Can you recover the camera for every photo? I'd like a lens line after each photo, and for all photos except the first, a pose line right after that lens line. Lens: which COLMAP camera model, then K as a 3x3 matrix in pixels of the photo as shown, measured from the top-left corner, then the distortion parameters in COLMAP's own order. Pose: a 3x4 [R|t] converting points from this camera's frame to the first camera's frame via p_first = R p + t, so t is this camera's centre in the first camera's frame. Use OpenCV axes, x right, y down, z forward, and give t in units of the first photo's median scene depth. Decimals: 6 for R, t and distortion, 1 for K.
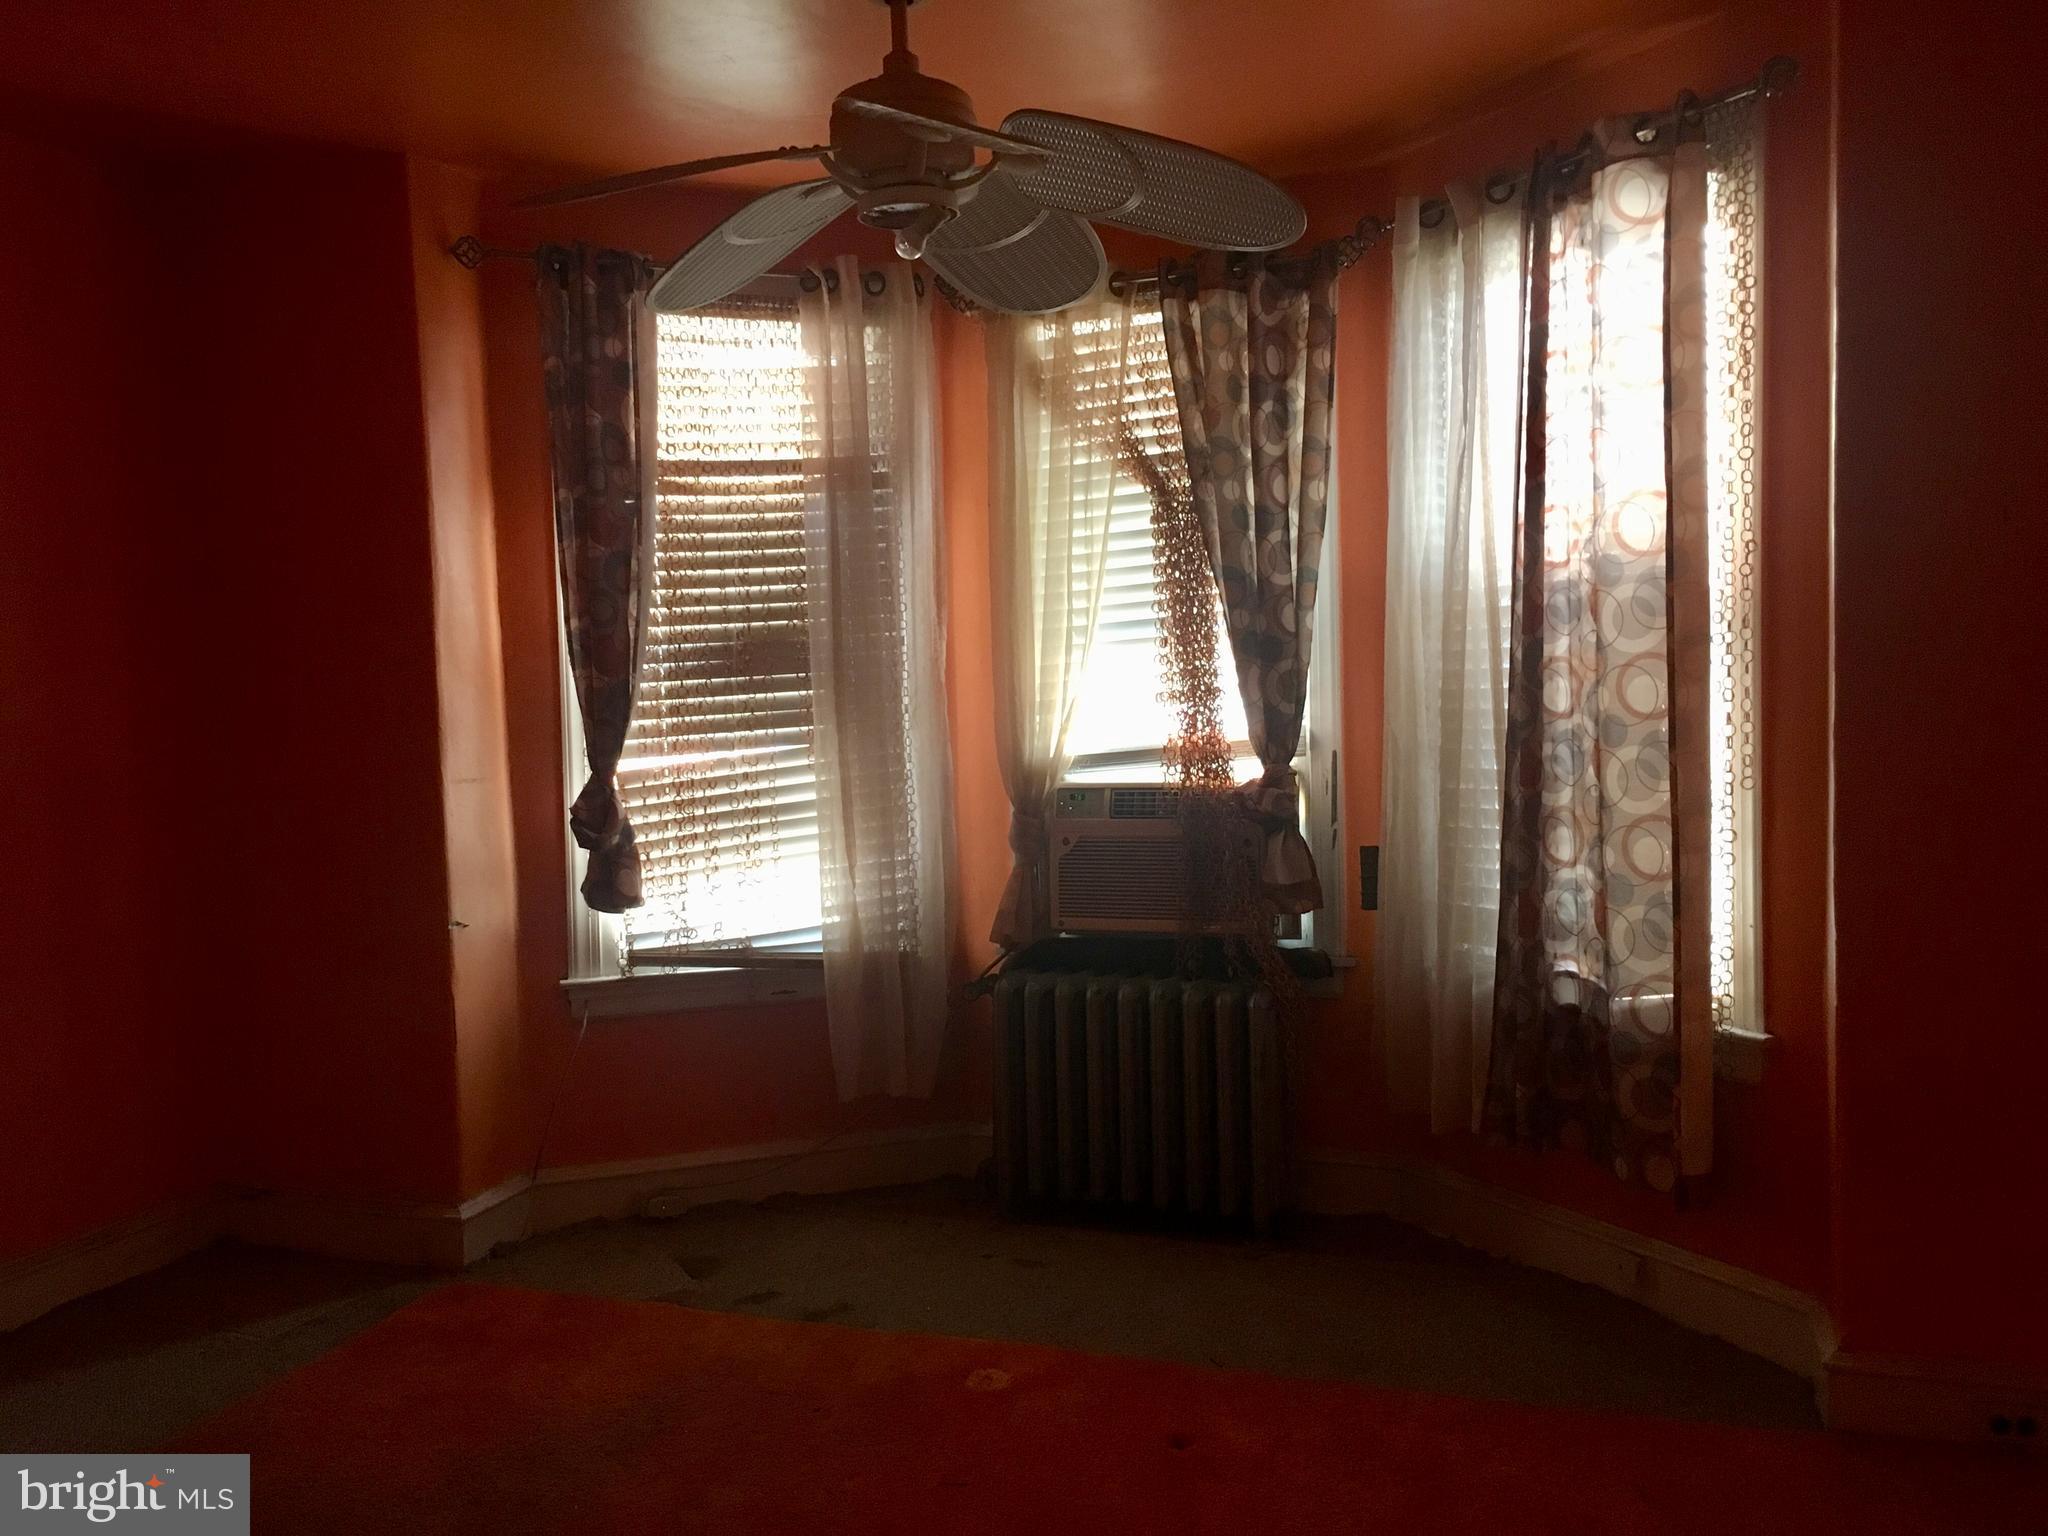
lens RADIAL K [[1756.5, 0, 1013.4], [0, 1756.5, 760.3], [0, 0, 1]] dist [0.084521, -0.094116]
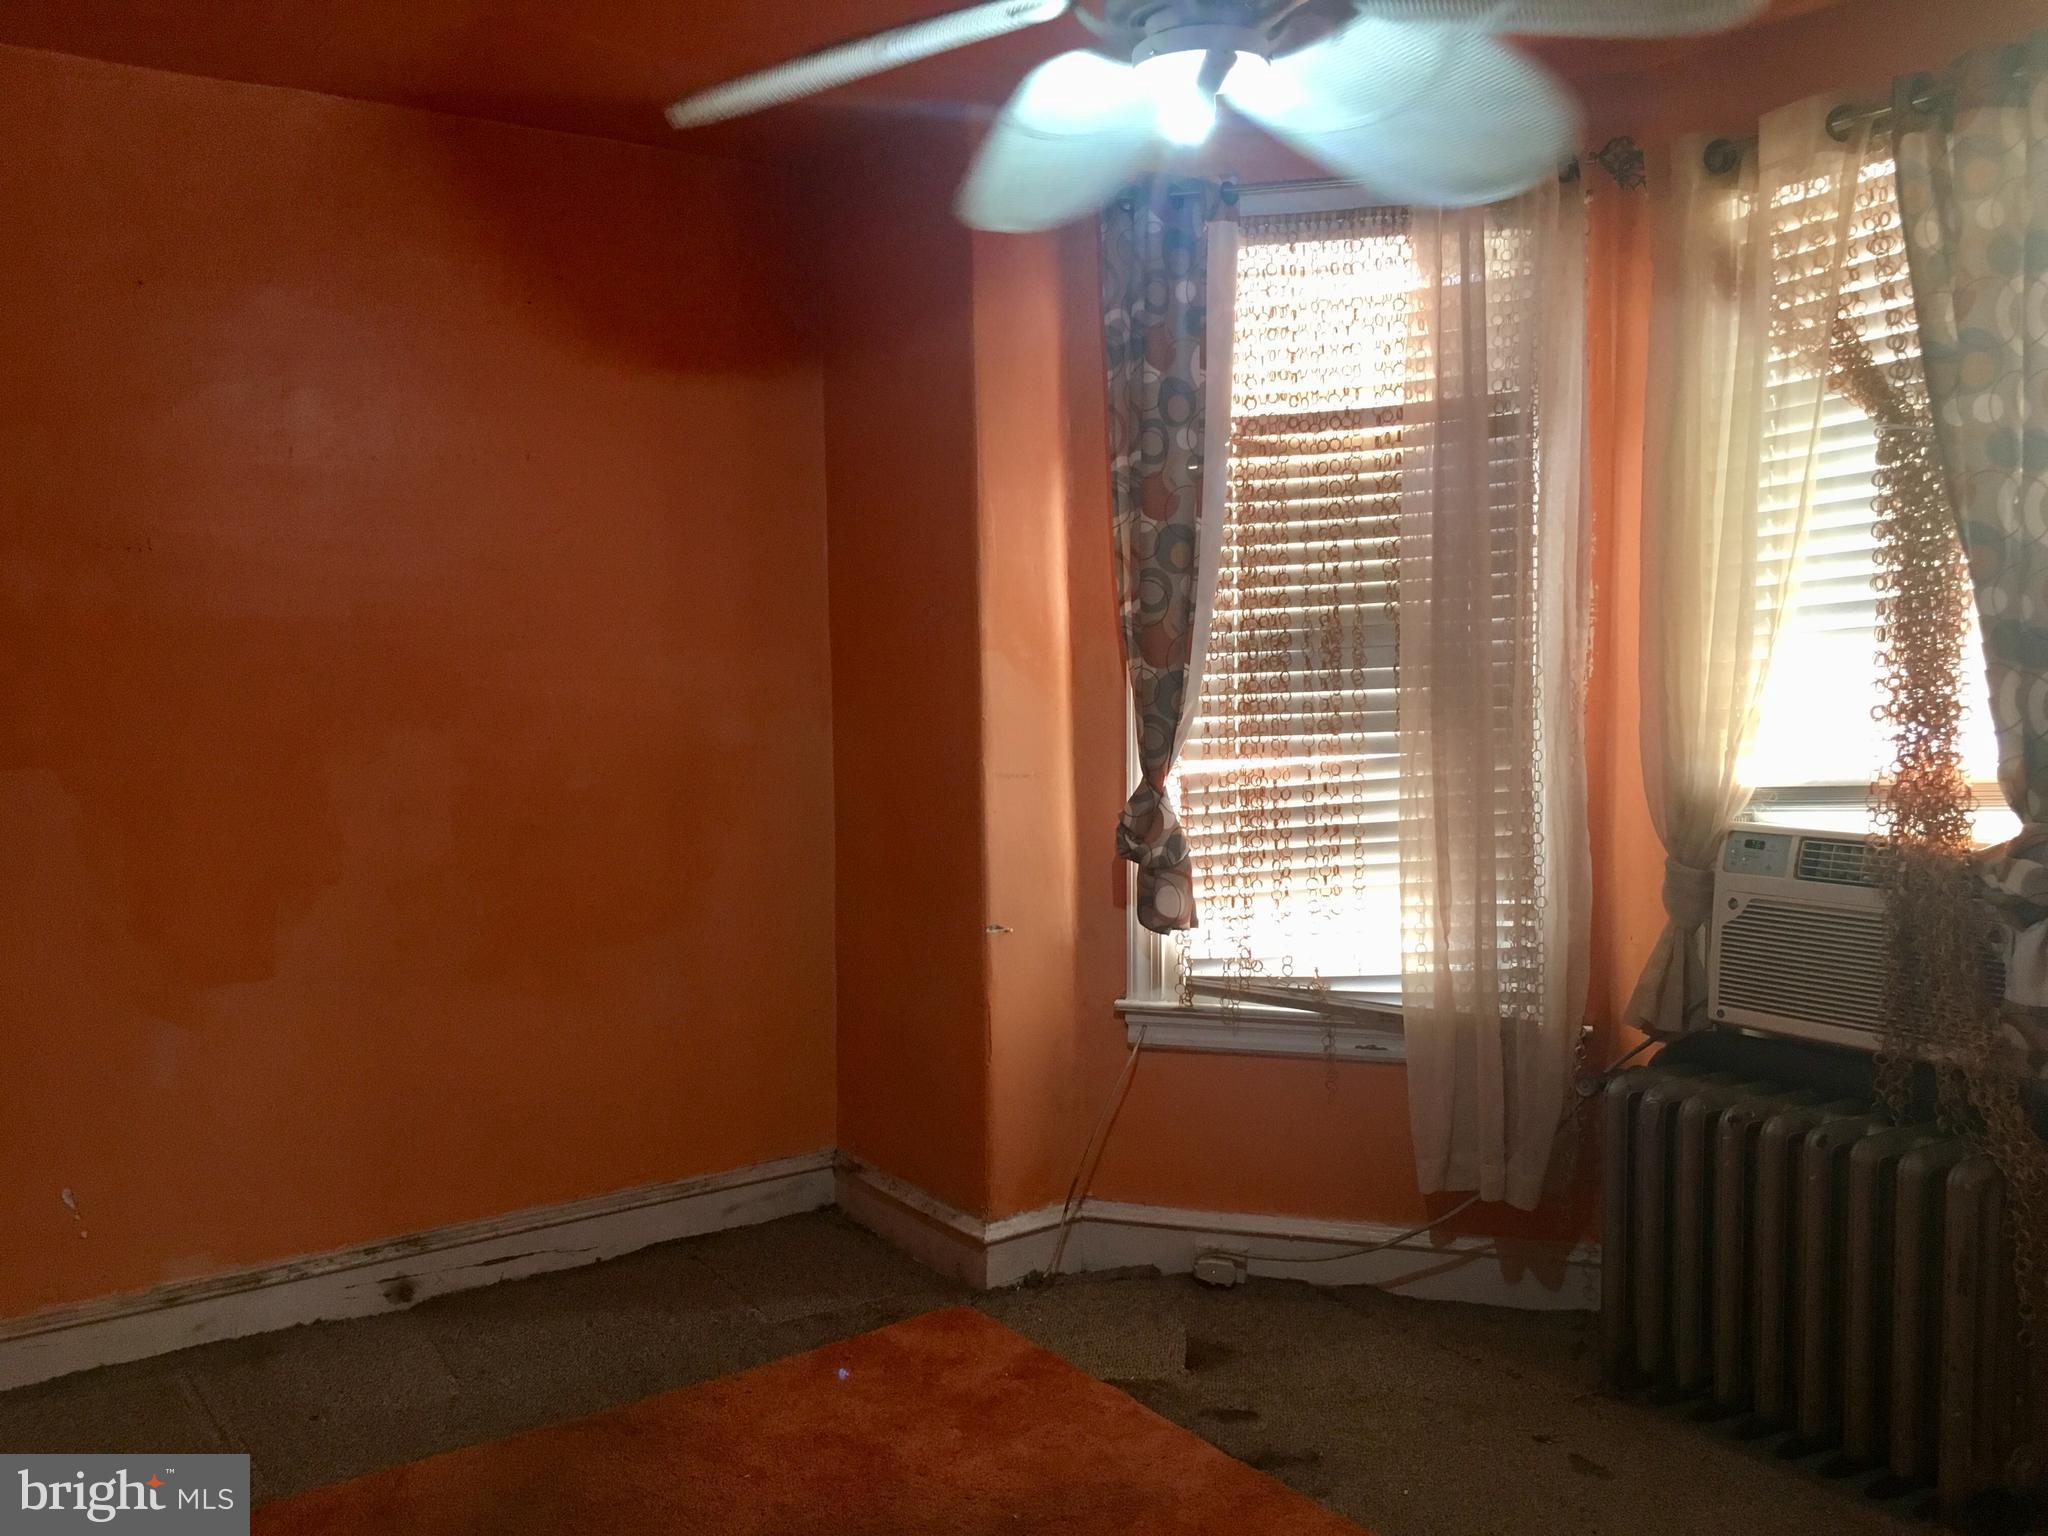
lens RADIAL K [[1756.5, 0, 1013.4], [0, 1756.5, 760.3], [0, 0, 1]] dist [0.084521, -0.094116]
pose [[0.820879, 0.054249, -0.568520, 0.206591], [-0.040962, 0.998507, 0.036134, -0.028664], [0.569631, -0.006374, 0.821875, 0.223743]]
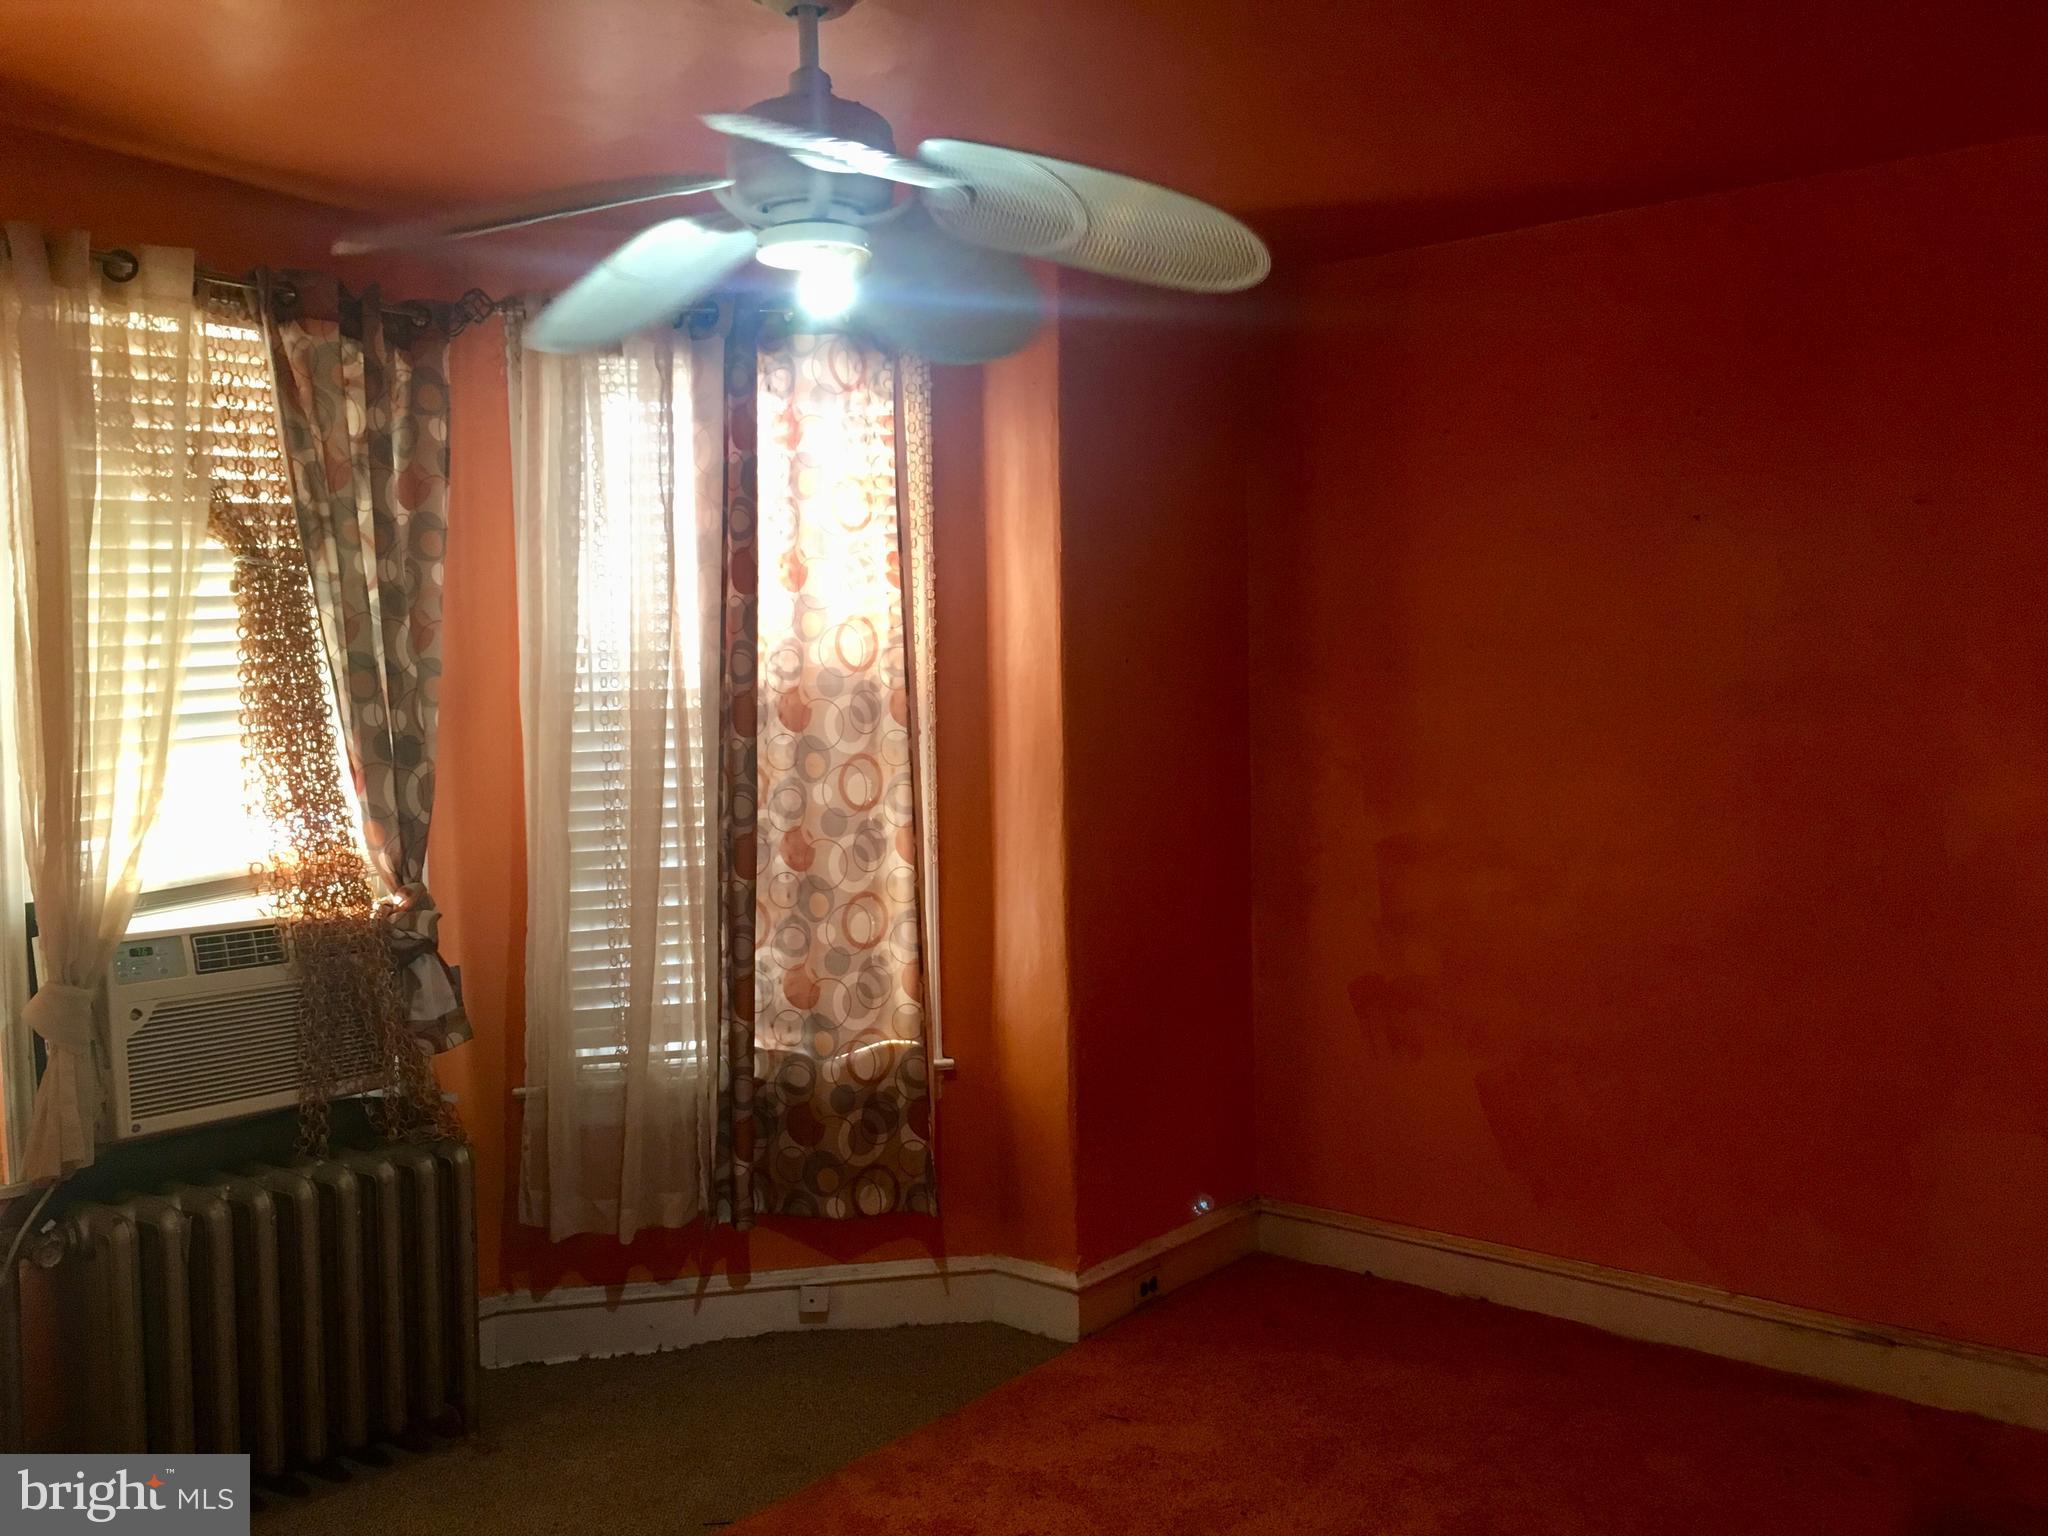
lens RADIAL K [[1756.5, 0, 1013.4], [0, 1756.5, 760.3], [0, 0, 1]] dist [0.084521, -0.094116]
pose [[0.323725, -0.013066, 0.946061, -0.563702], [0.054906, 0.998479, -0.004997, -0.036044], [-0.944557, 0.053562, 0.323950, 0.420999]]
